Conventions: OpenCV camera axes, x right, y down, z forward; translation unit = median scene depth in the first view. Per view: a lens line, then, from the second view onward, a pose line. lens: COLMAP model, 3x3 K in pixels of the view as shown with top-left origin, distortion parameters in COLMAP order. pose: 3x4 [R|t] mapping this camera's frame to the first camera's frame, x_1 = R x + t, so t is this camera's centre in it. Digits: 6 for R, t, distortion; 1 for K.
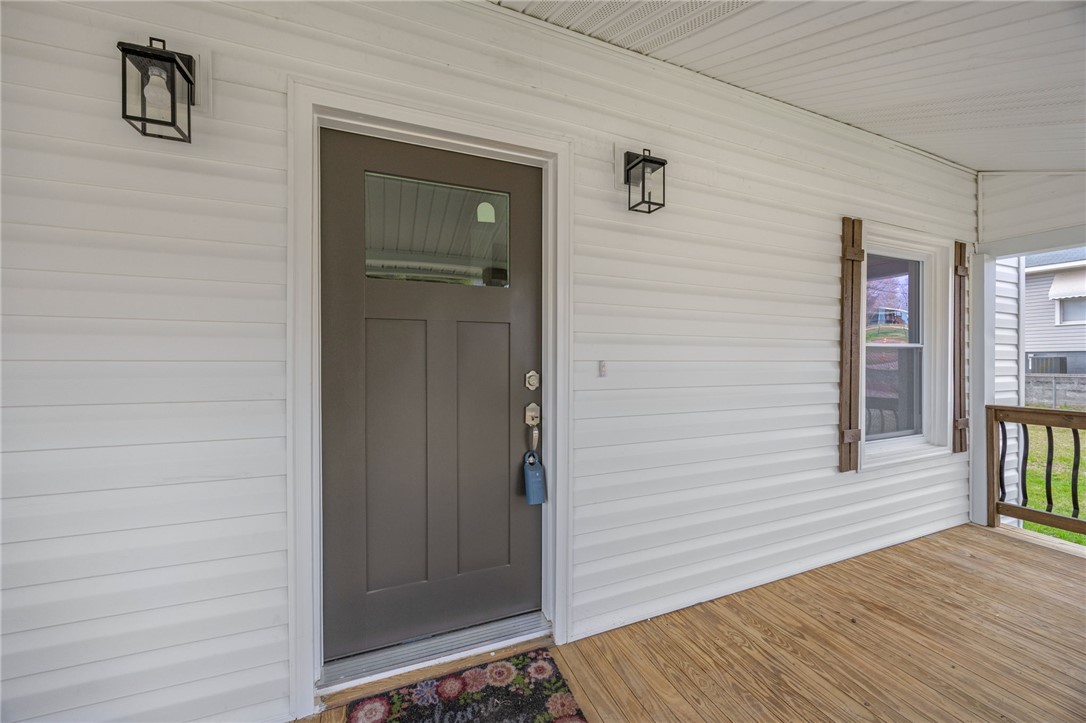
lens RADIAL K [[402.0, 0, 543.0], [0, 402.0, 361.5], [0, 0, 1]] dist [-0.024807, -0.000010]
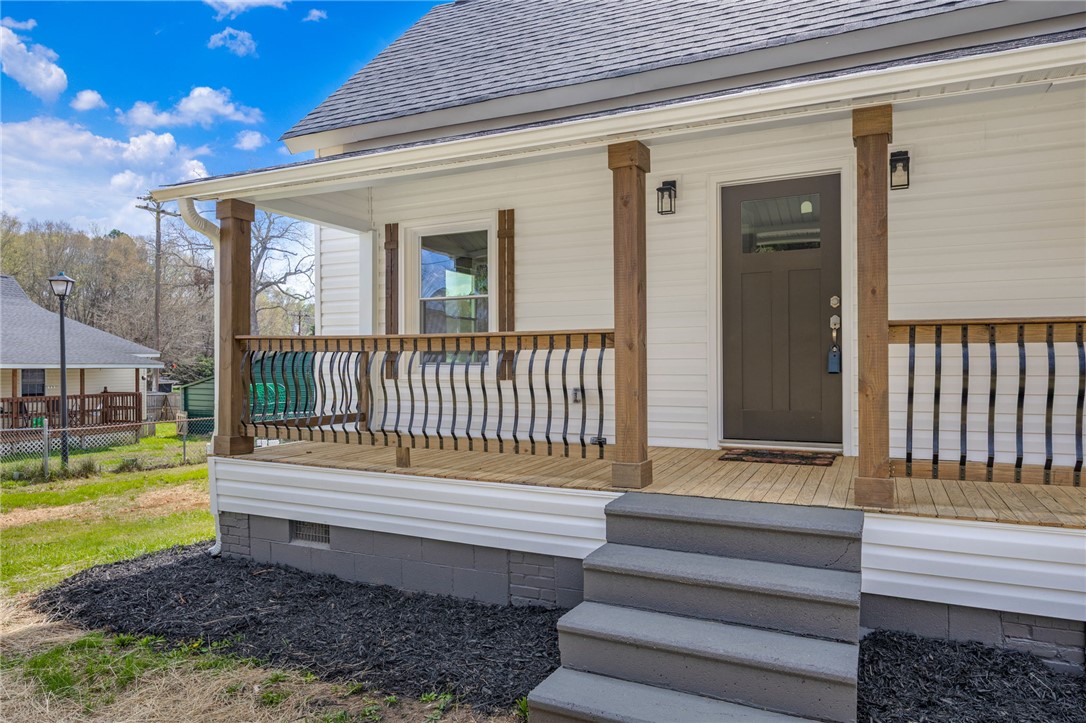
lens RADIAL K [[726.2, 0, 543.0], [0, 726.2, 361.5], [0, 0, 1]] dist [-0.007201, -0.005092]
pose [[0.662199, -0.000836, -0.749327, 1.454735], [0.002043, 0.999998, 0.000689, 0.295410], [0.749325, -0.001987, 0.662199, -1.947289]]
